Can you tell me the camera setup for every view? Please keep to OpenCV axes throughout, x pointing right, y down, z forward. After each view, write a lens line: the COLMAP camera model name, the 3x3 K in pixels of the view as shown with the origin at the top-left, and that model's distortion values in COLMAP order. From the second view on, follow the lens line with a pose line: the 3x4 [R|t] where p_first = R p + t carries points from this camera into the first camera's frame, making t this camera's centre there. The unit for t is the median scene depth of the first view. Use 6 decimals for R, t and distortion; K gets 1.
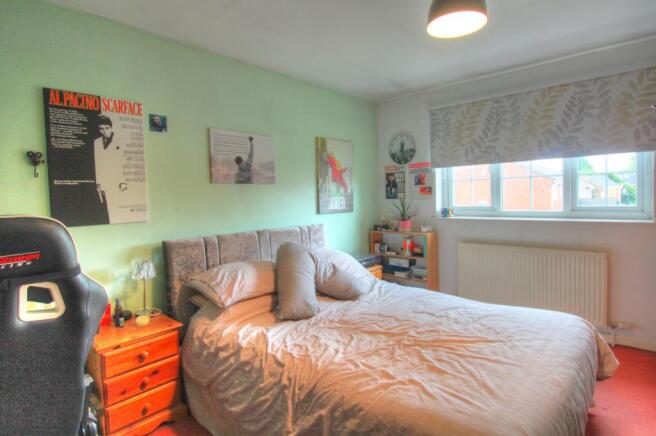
lens RADIAL K [[344.6, 0, 325.8], [0, 344.6, 214.0], [0, 0, 1]] dist [-0.002251, -0.009208]
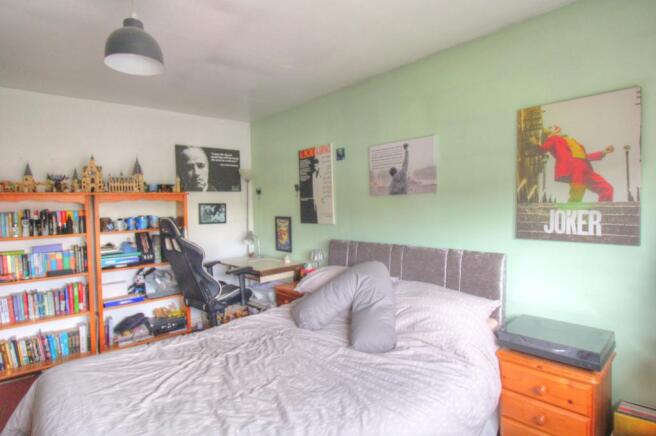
lens RADIAL K [[344.6, 0, 334.2], [0, 344.6, 216.0], [0, 0, 1]] dist [-0.002251, -0.009208]
pose [[-0.077478, 0.063702, -0.994957, 0.763025], [-0.021814, 0.997609, 0.065570, -0.089445], [0.996755, 0.026784, -0.075903, 0.915173]]
